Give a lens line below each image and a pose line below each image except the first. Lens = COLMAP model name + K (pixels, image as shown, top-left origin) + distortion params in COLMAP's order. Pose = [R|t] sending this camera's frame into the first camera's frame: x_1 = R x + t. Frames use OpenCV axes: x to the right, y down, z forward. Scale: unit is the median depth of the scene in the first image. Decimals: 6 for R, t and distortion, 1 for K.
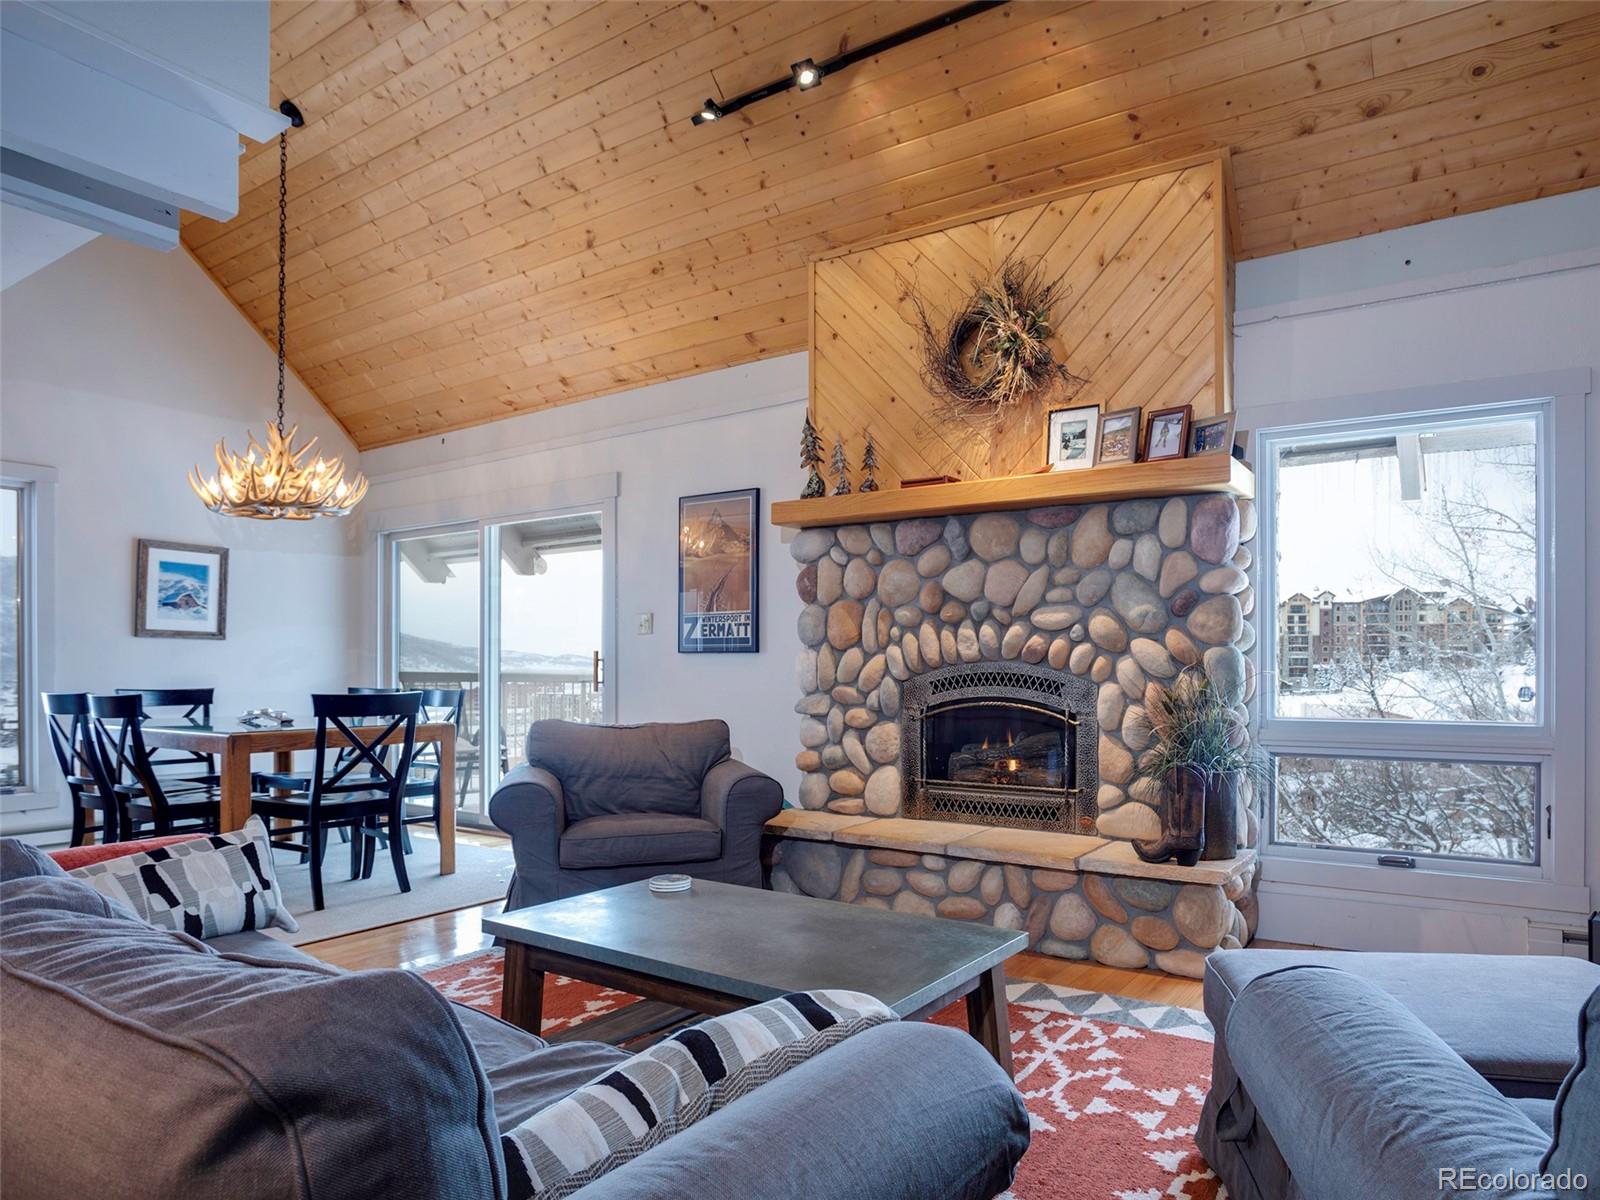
lens RADIAL K [[991.6, 0, 900.9], [0, 991.6, 658.2], [0, 0, 1]] dist [-0.071654, 0.036866]
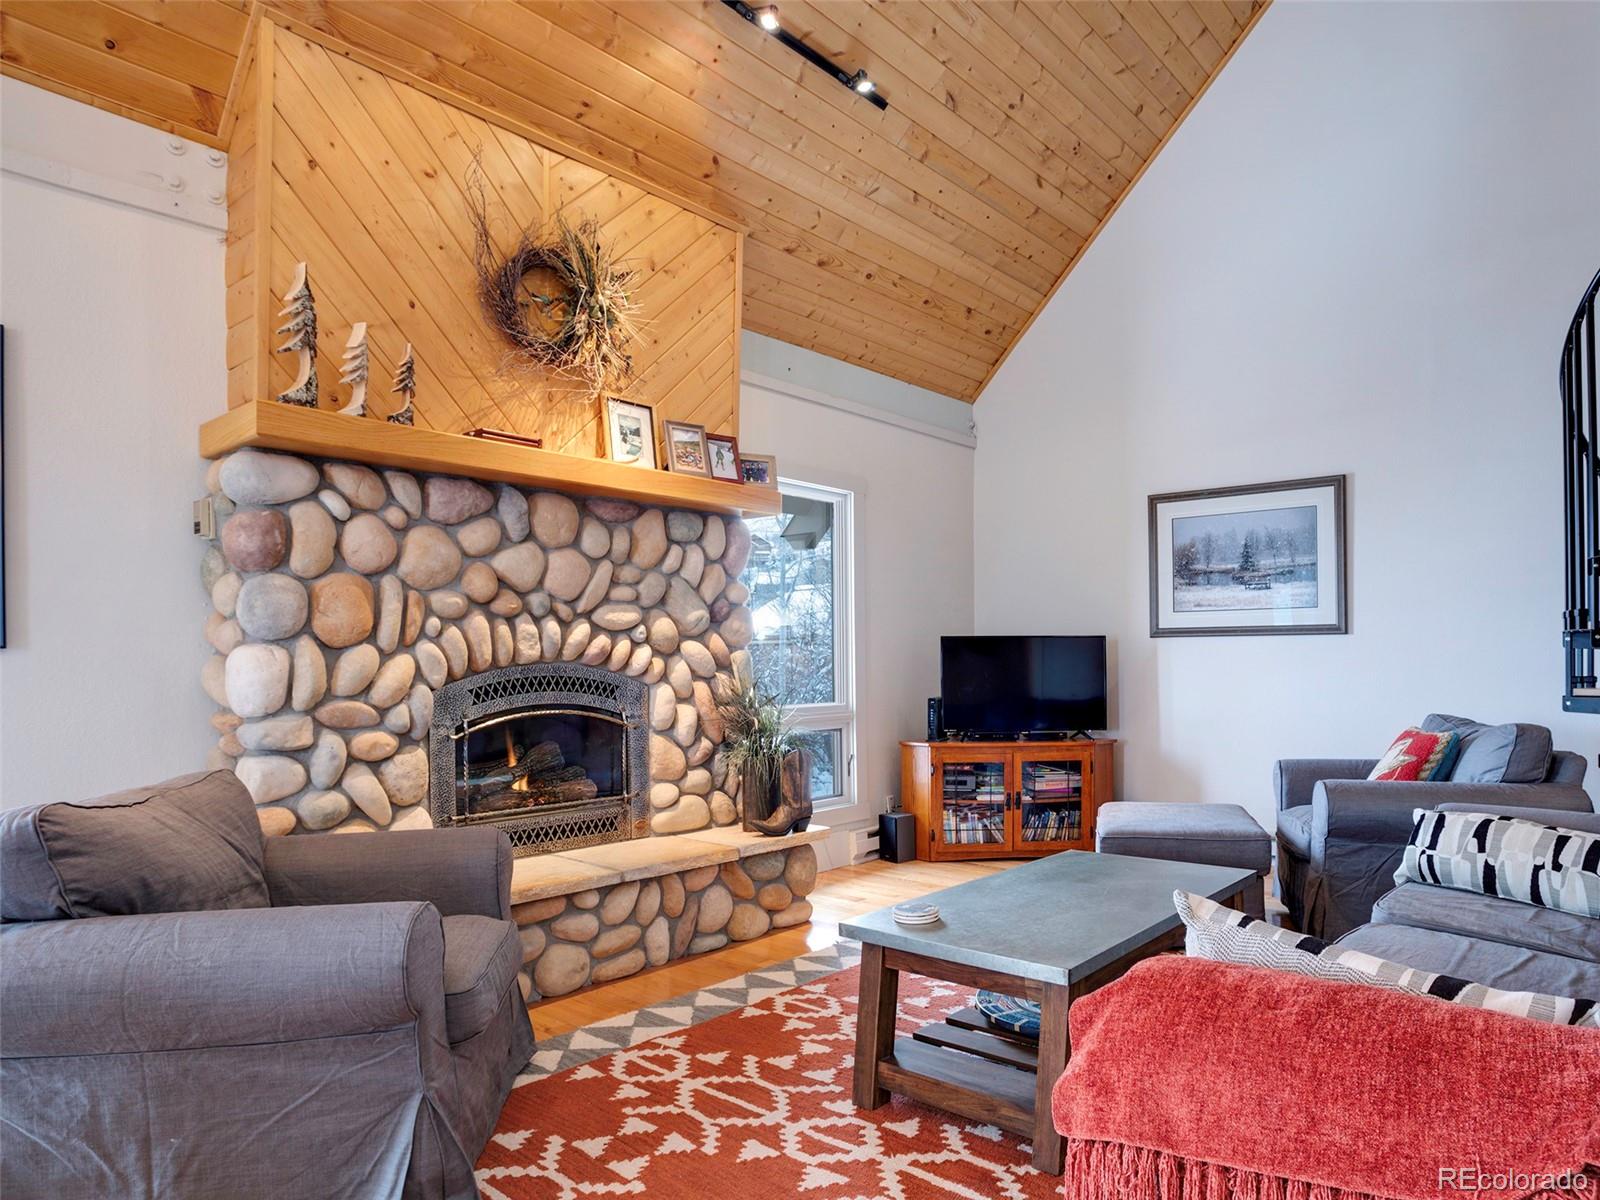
lens RADIAL K [[994.6, 0, 890.7], [0, 994.6, 661.1], [0, 0, 1]] dist [-0.071552, 0.026913]
pose [[0.109424, 0.000044, 0.993995, -0.737080], [-0.000757, 1.000000, 0.000039, 0.000970], [-0.993995, -0.000757, 0.109424, 0.614176]]
